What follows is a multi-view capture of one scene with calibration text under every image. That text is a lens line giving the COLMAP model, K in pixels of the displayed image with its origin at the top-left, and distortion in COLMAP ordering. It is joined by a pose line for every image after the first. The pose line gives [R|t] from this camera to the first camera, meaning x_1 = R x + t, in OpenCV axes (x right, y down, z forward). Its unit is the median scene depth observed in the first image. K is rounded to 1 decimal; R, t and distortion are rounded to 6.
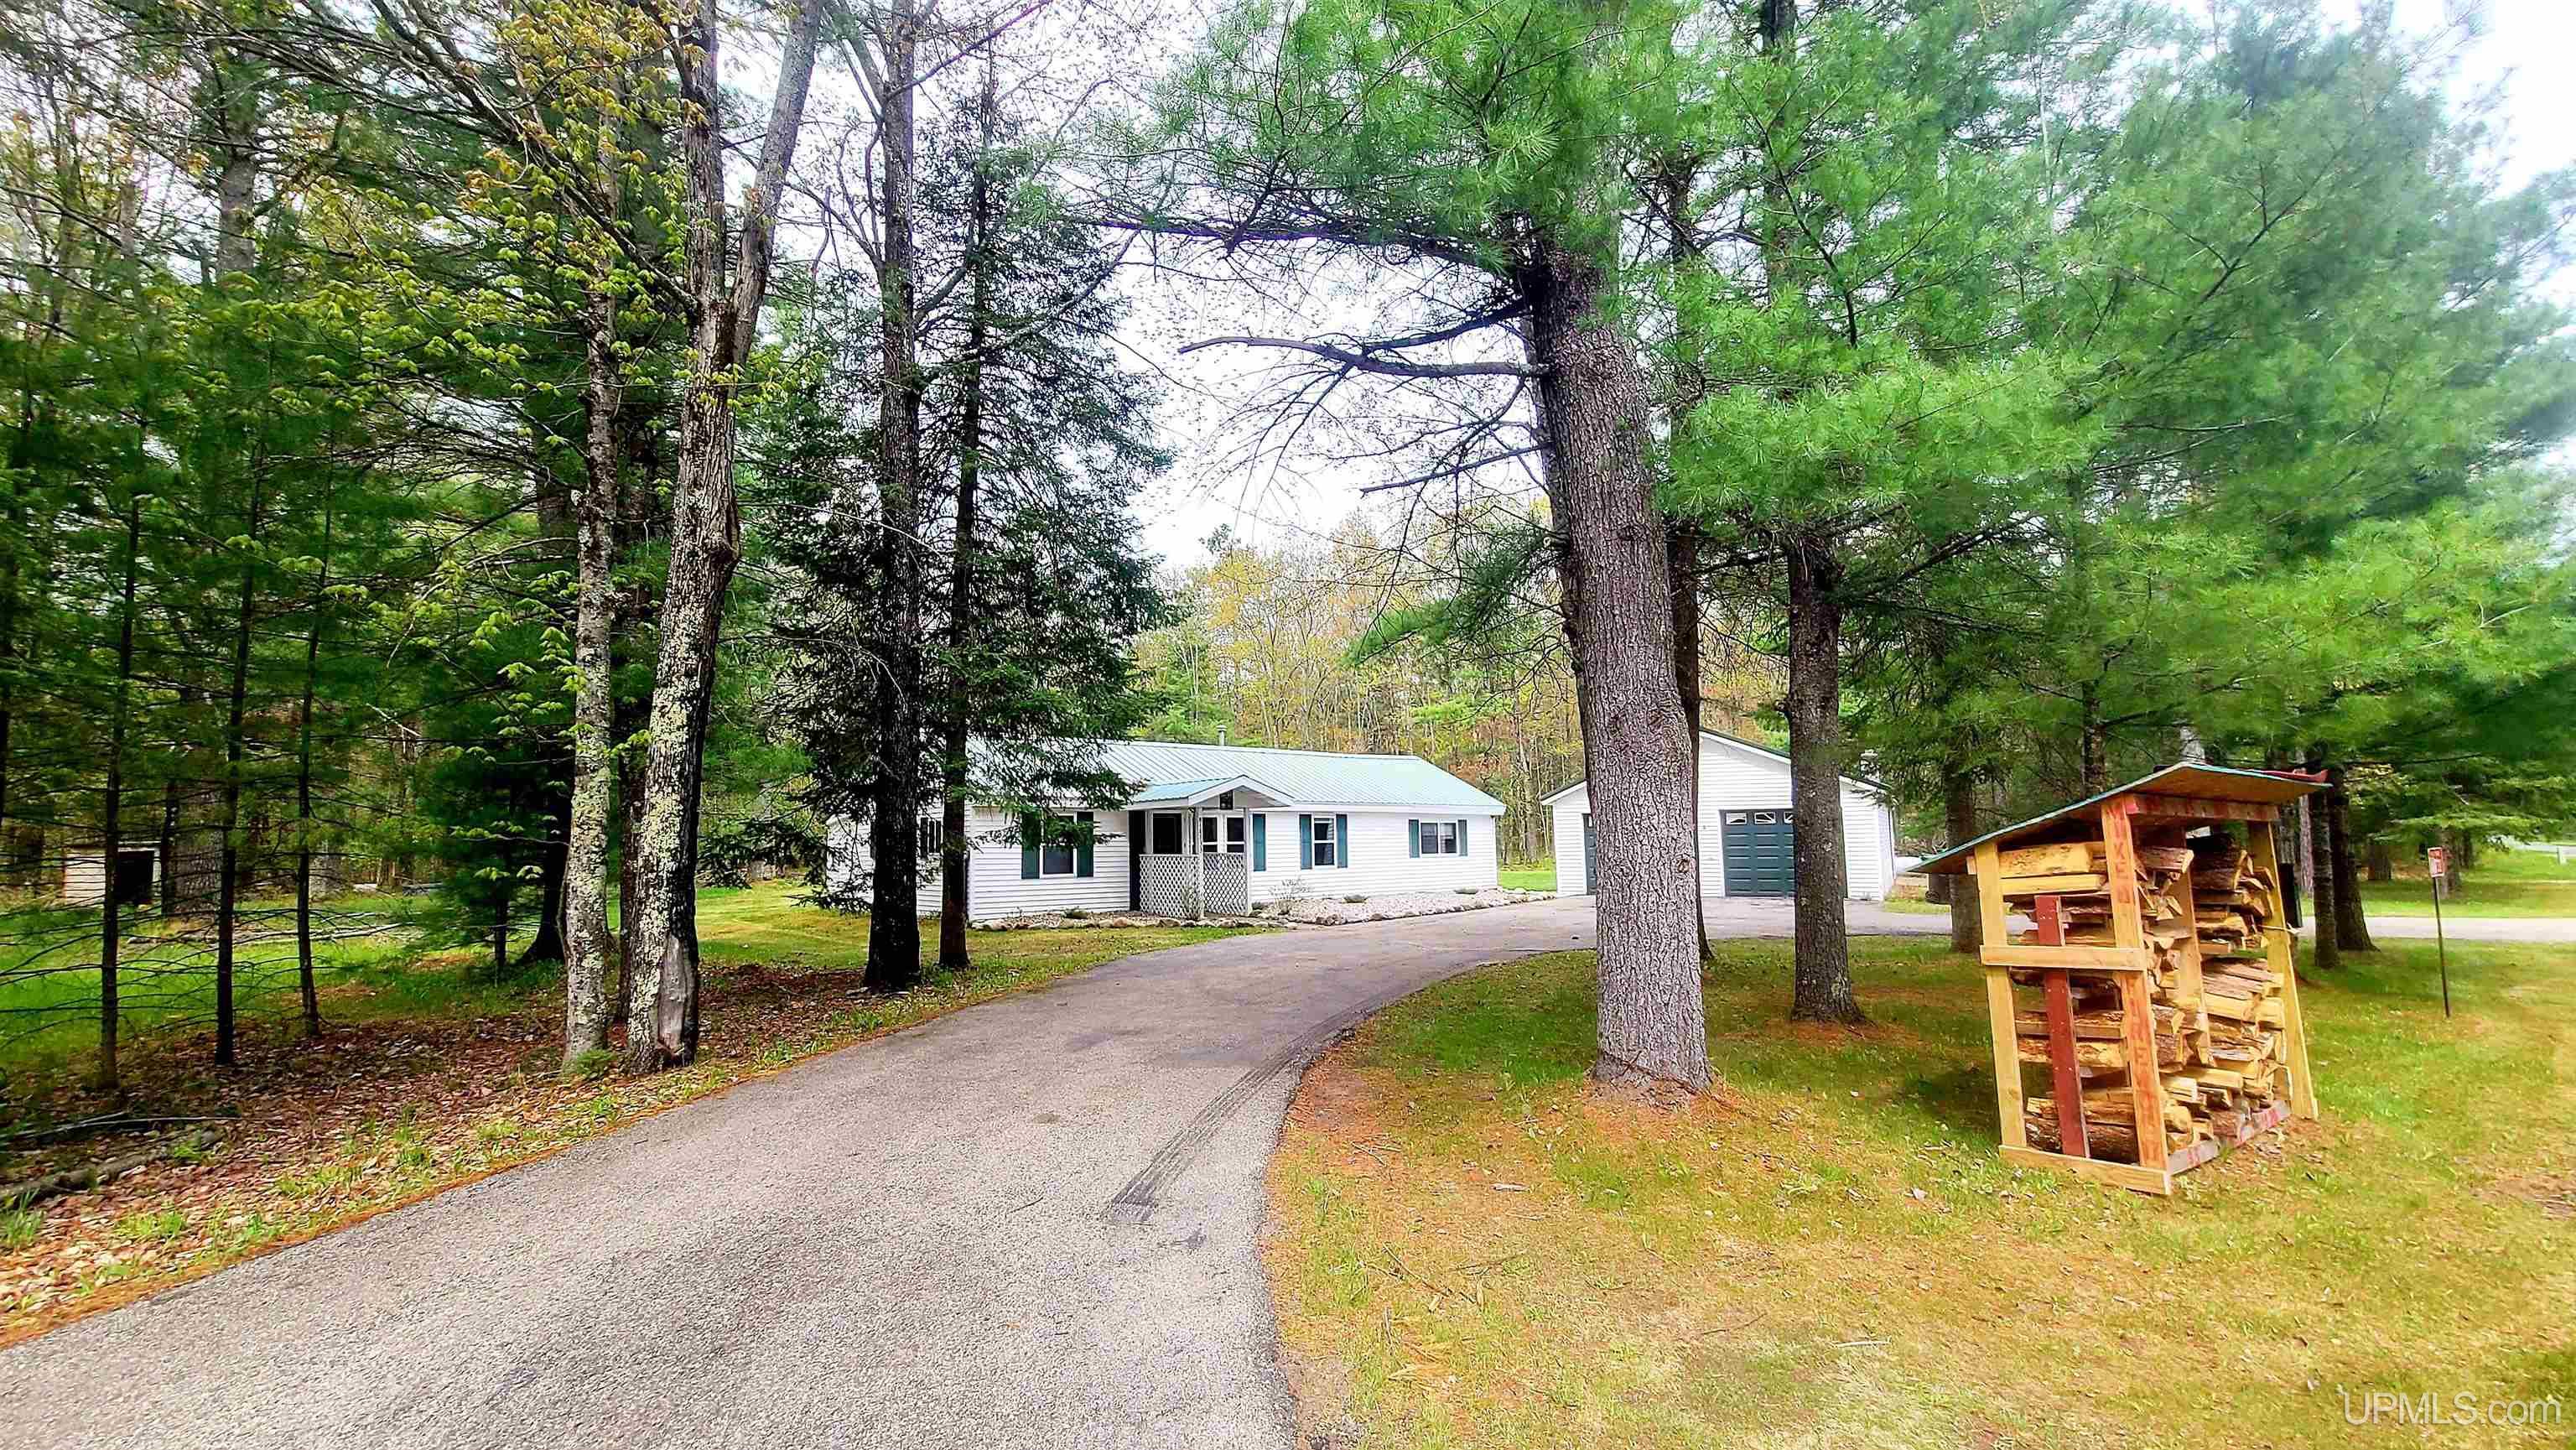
lens RADIAL K [[1049.8, 0, 1289.8], [0, 1049.8, 726.7], [0, 0, 1]] dist [0.000724, -0.000096]
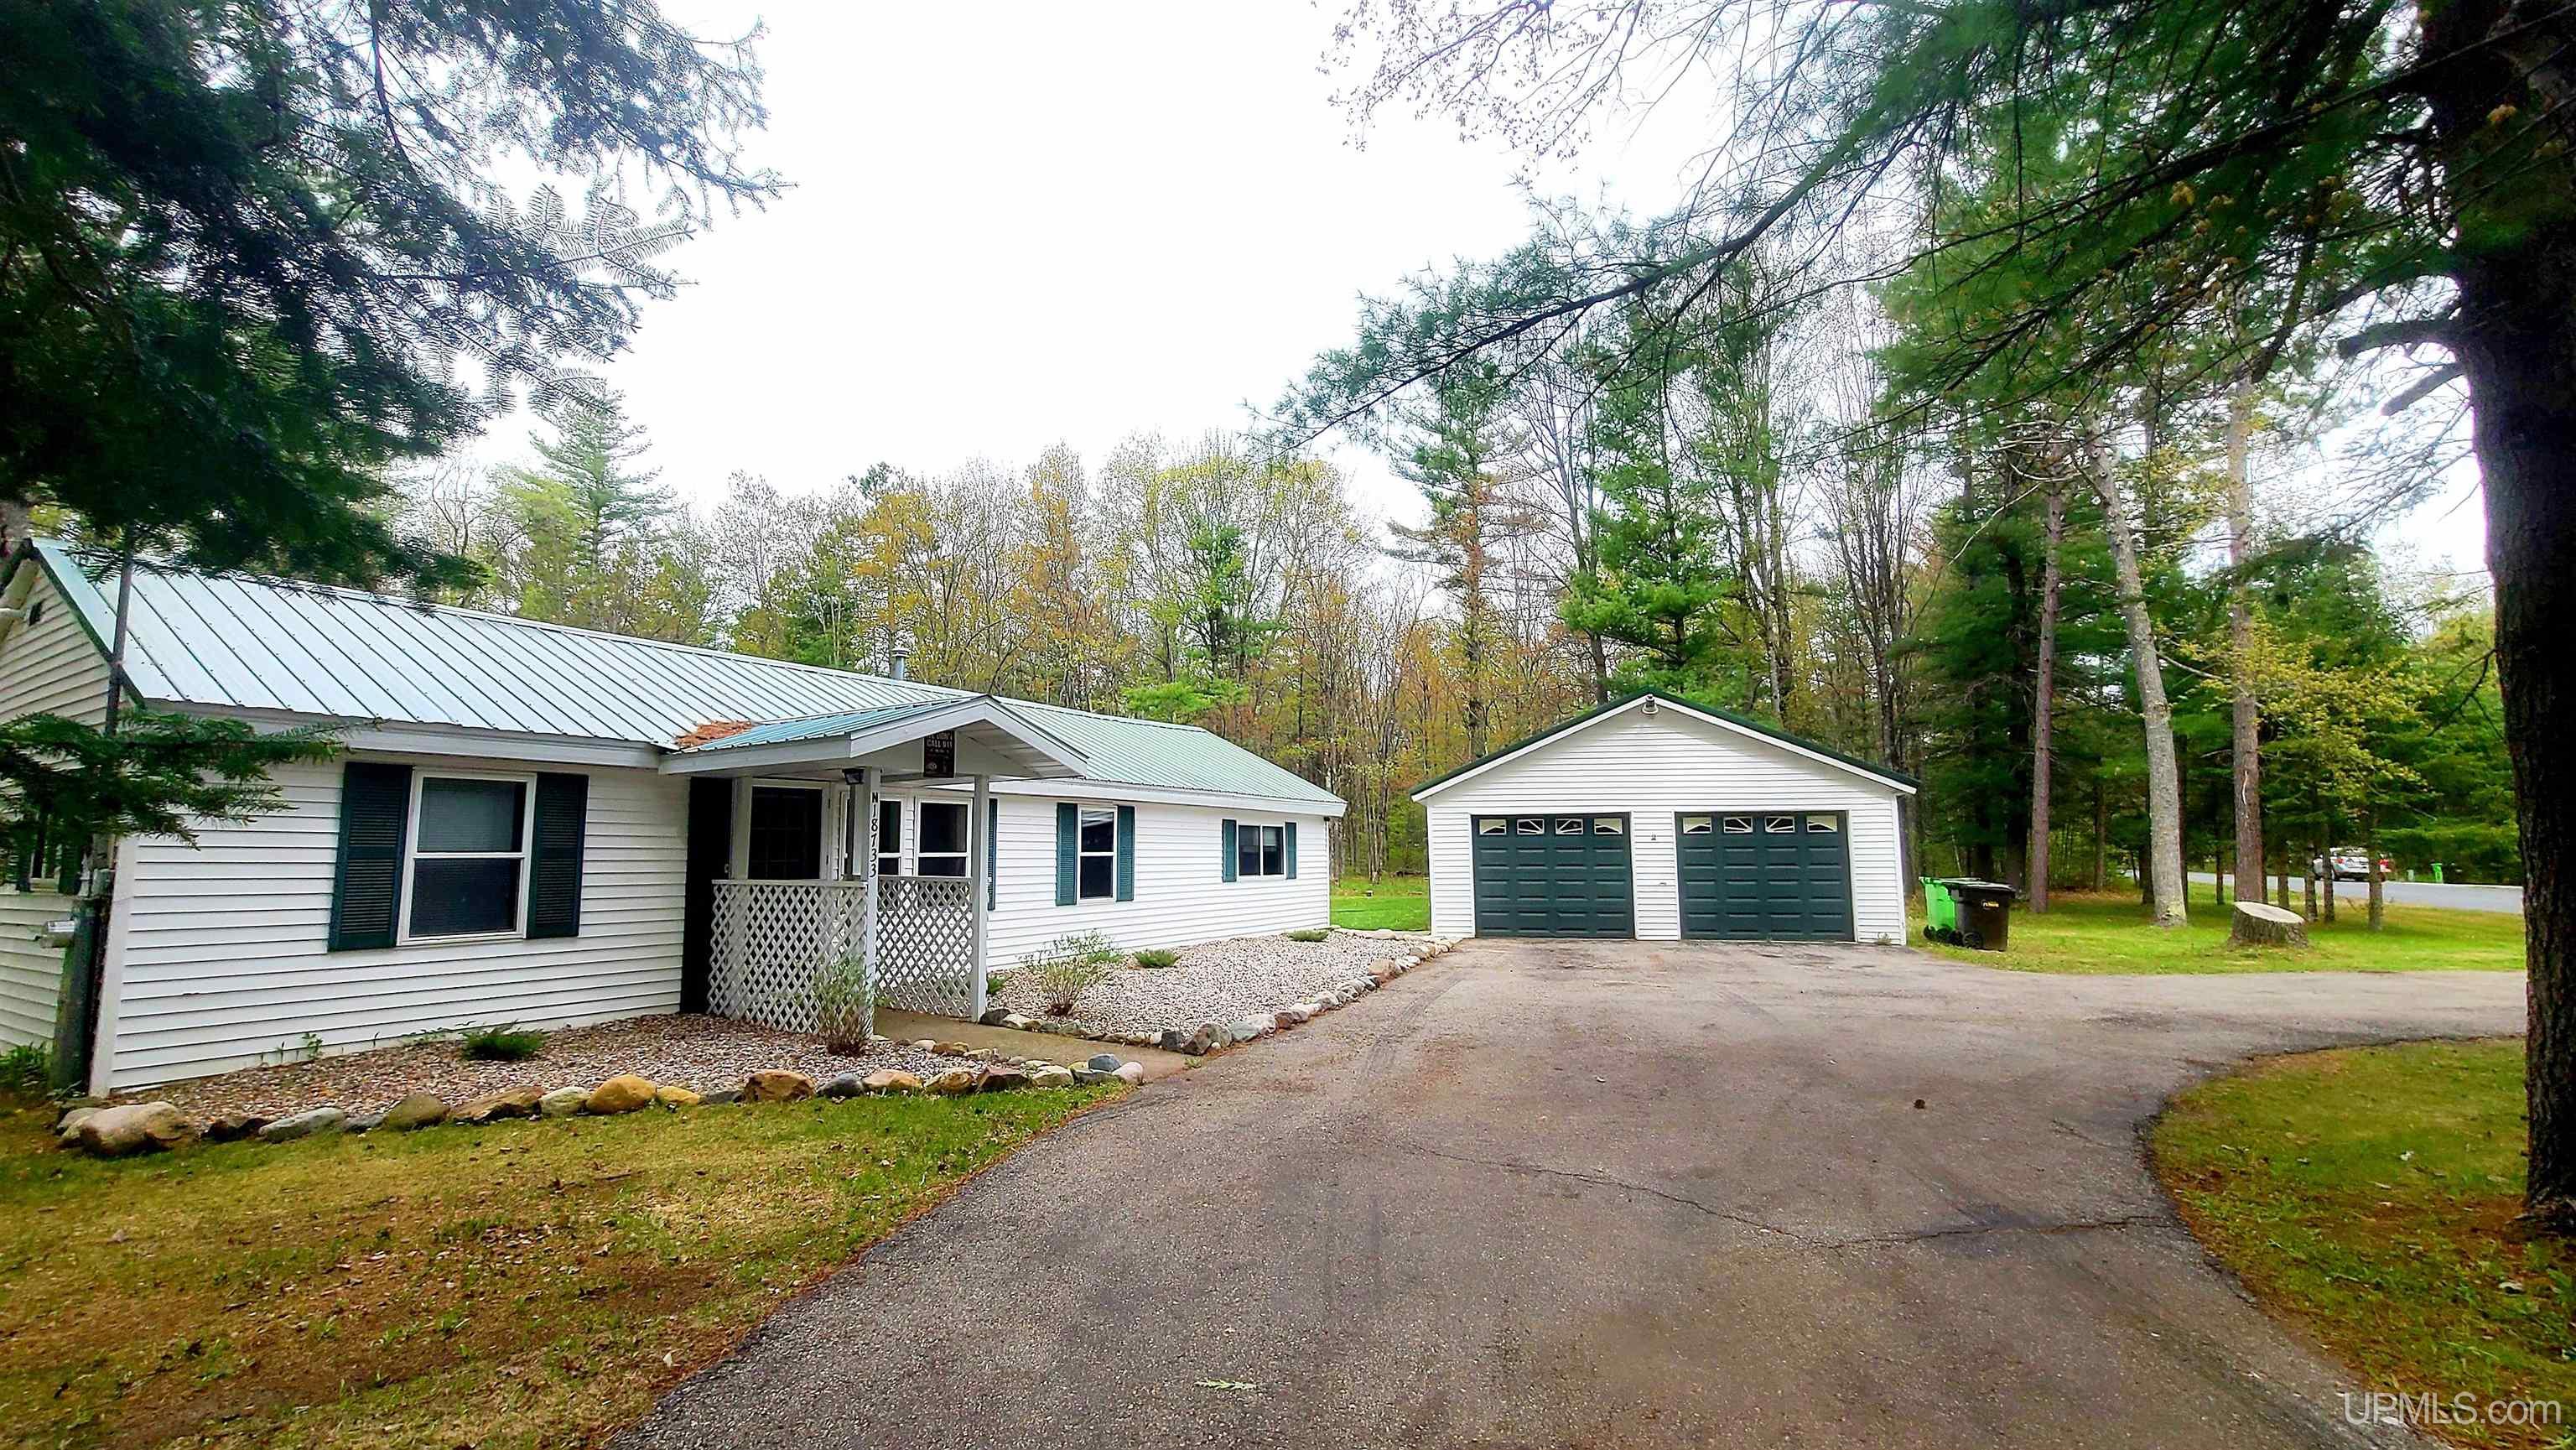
lens RADIAL K [[1049.8, 0, 1281.8], [0, 1049.8, 731.2], [0, 0, 1]] dist [0.000724, -0.000096]
pose [[0.948323, 0.045063, 0.314090, -0.052378], [-0.042380, 0.998983, -0.015371, 0.049609], [-0.314463, 0.001265, 0.949269, 0.448117]]
